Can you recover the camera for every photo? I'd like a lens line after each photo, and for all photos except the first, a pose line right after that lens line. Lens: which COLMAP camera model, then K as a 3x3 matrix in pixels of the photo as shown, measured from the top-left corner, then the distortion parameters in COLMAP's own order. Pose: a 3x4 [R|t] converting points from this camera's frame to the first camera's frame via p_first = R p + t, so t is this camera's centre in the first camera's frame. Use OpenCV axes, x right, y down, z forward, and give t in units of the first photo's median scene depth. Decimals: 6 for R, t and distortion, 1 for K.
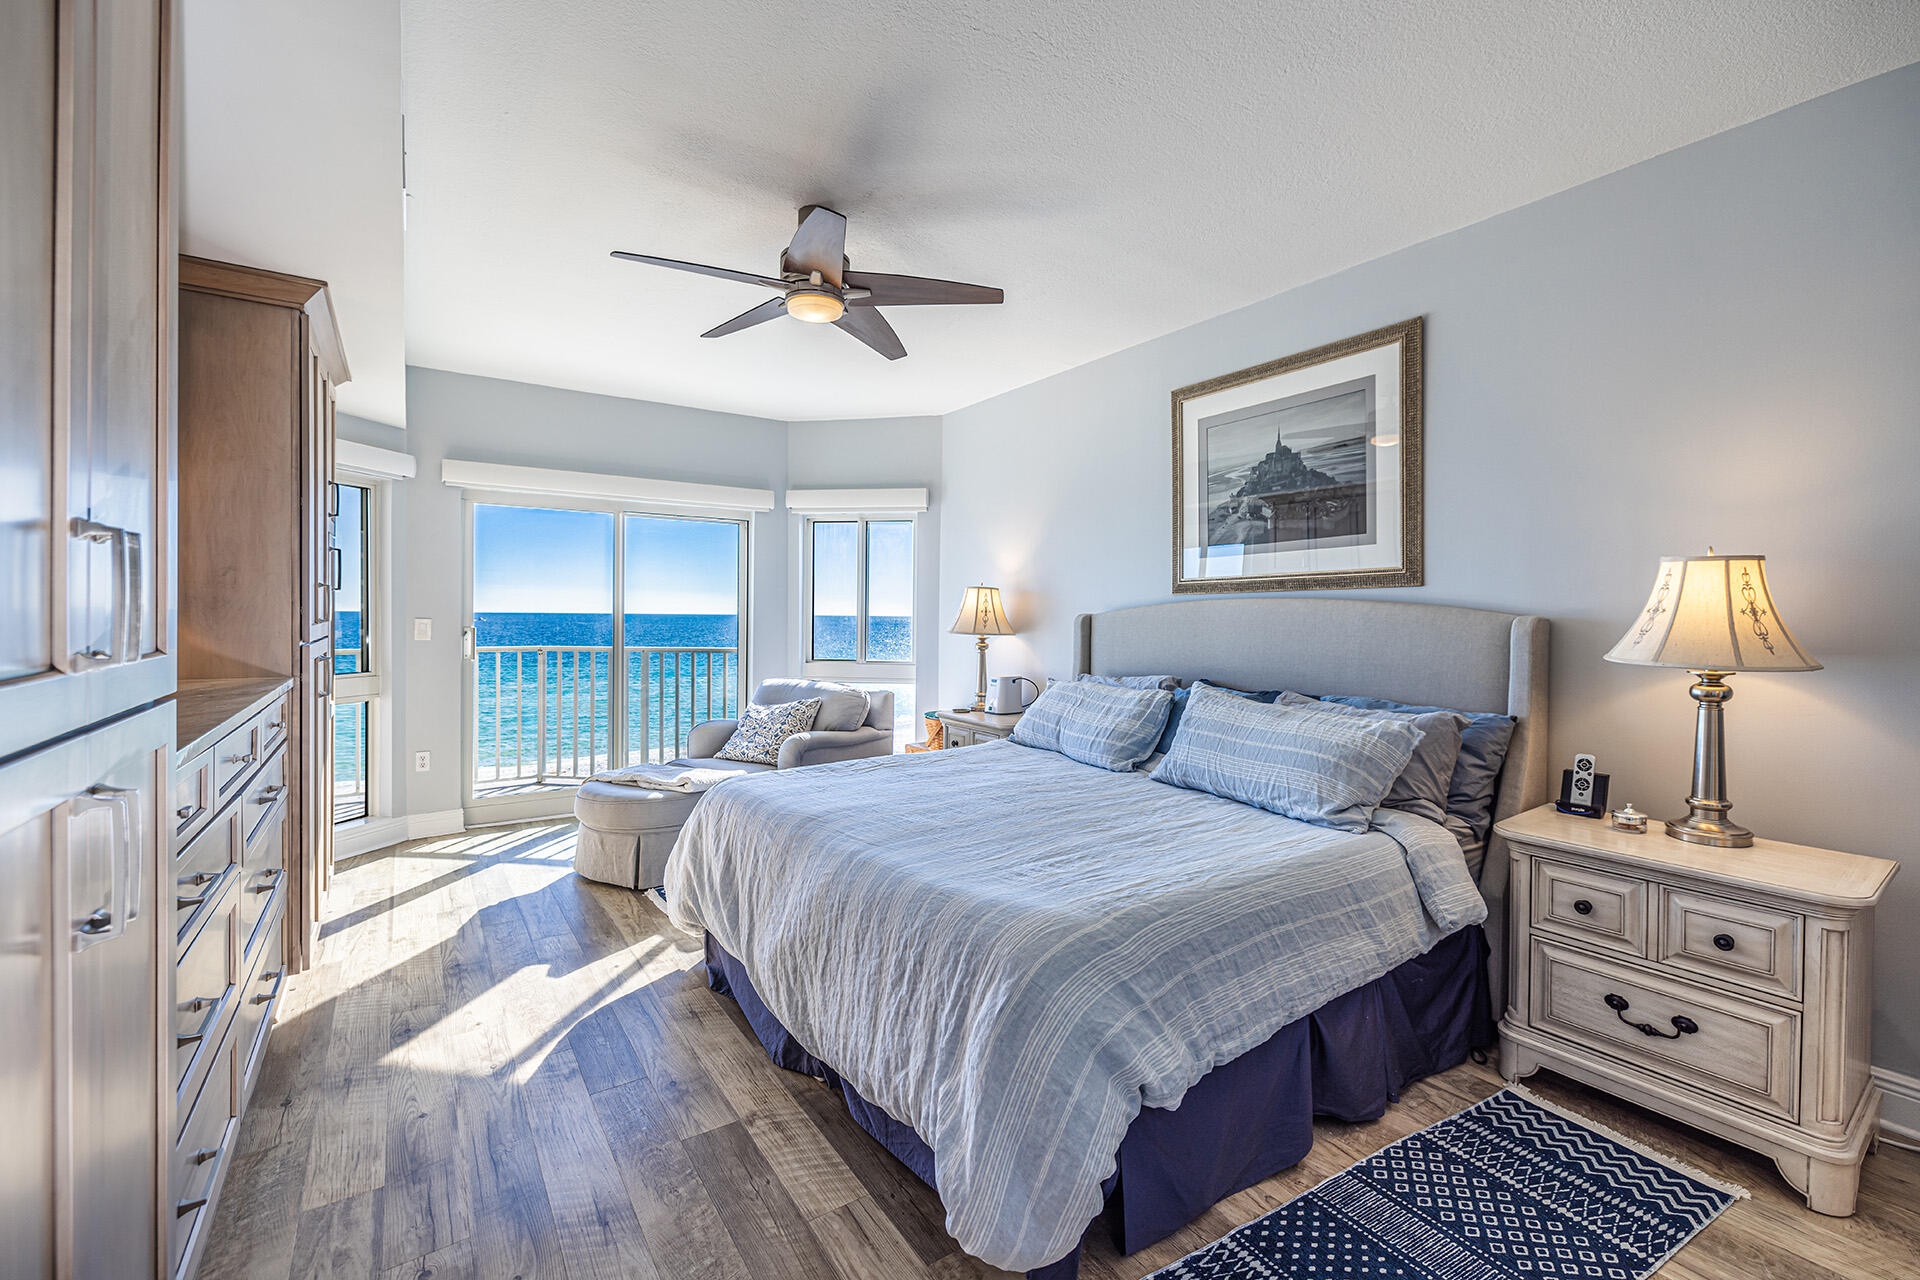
lens RADIAL K [[819.6, 0, 951.3], [0, 819.6, 603.7], [0, 0, 1]] dist [0.001507, 0.000376]
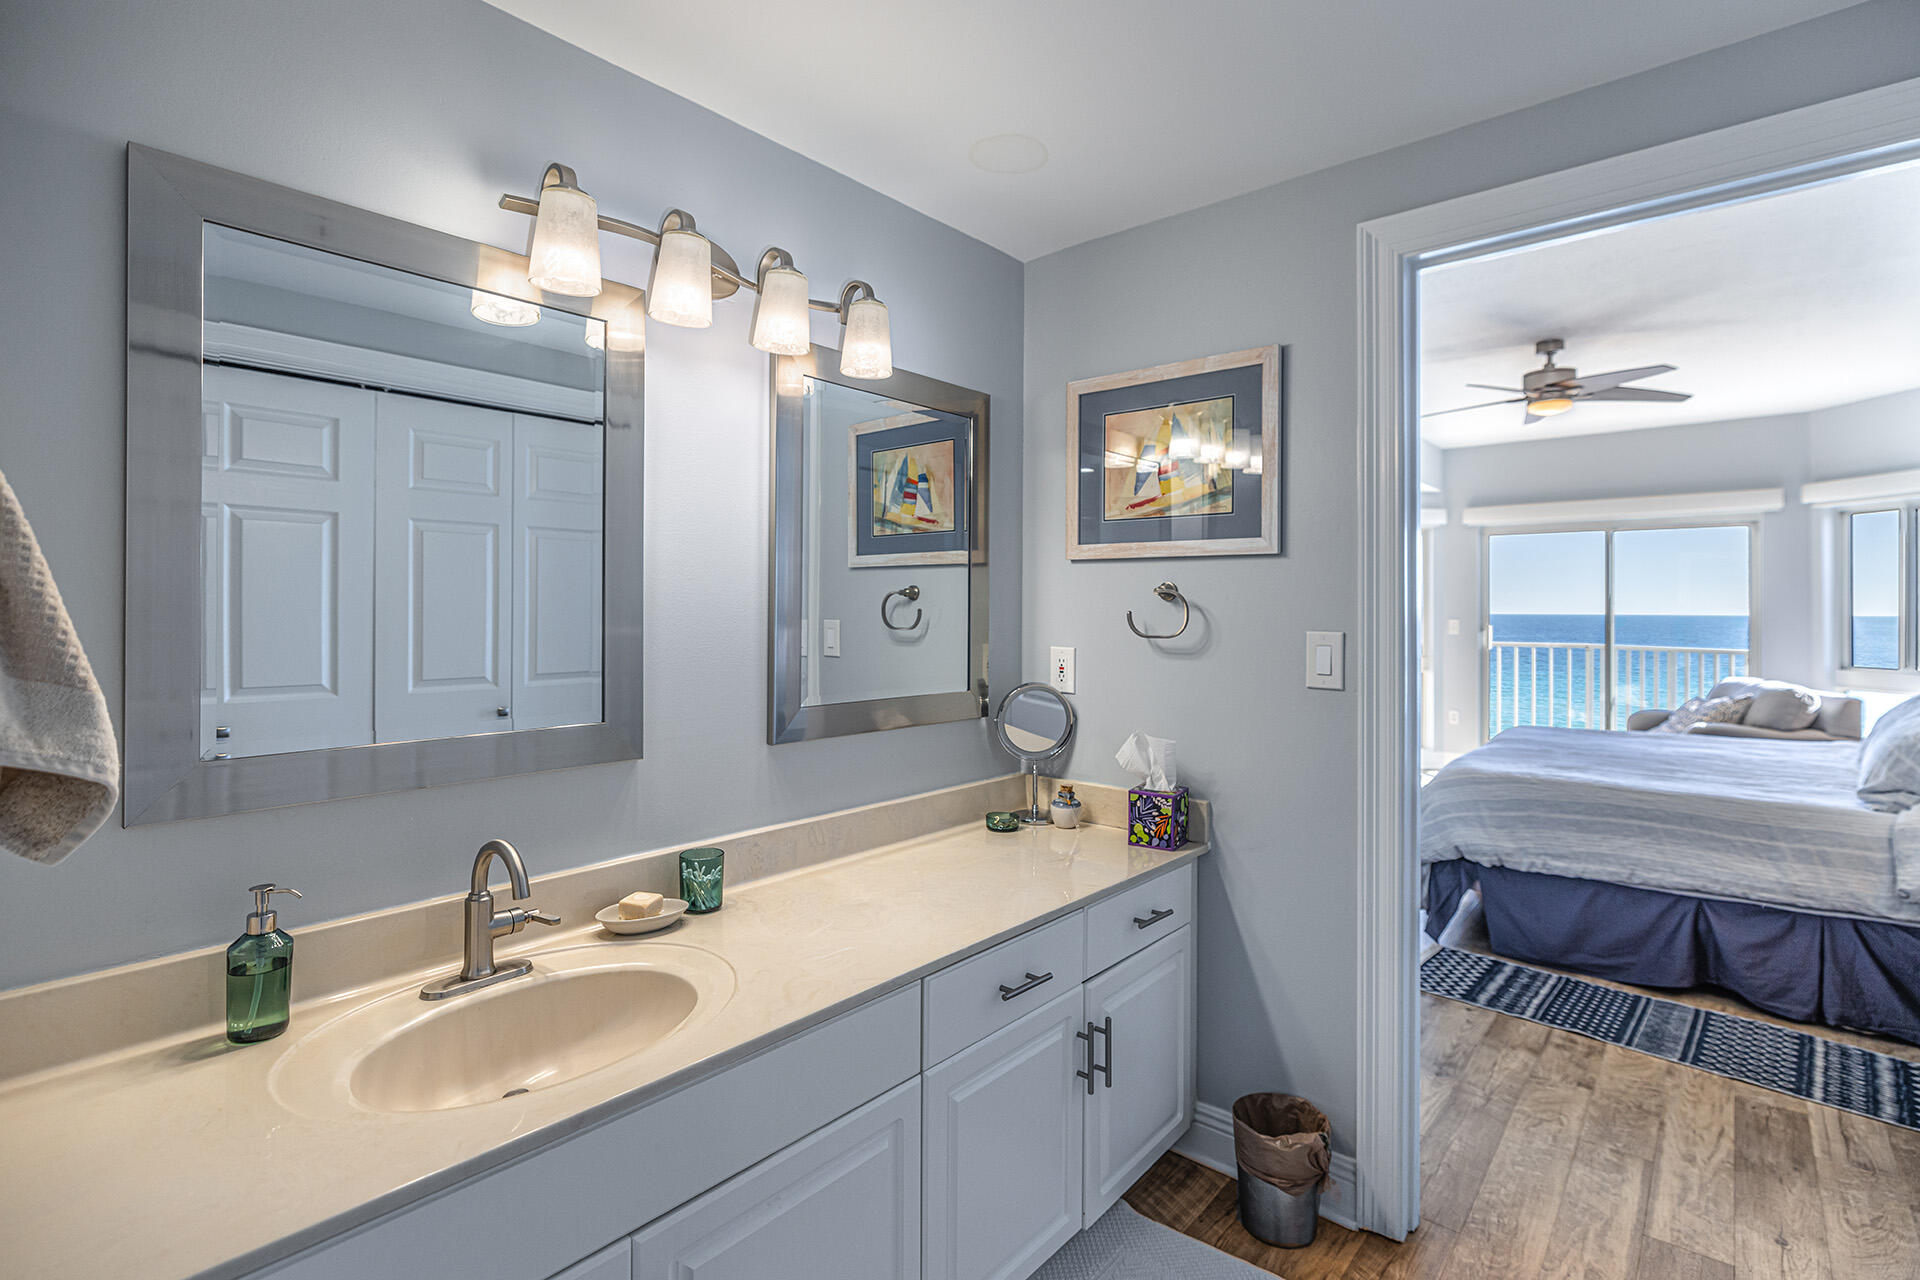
lens RADIAL K [[863.1, 0, 957.1], [0, 863.1, 612.1], [0, 0, 1]] dist [-0.011238, 0.000078]
pose [[0.242913, 0.001613, -0.970047, 0.656434], [0.011462, 0.999924, 0.004533, -0.008534], [0.969980, -0.012220, 0.242876, -0.247042]]
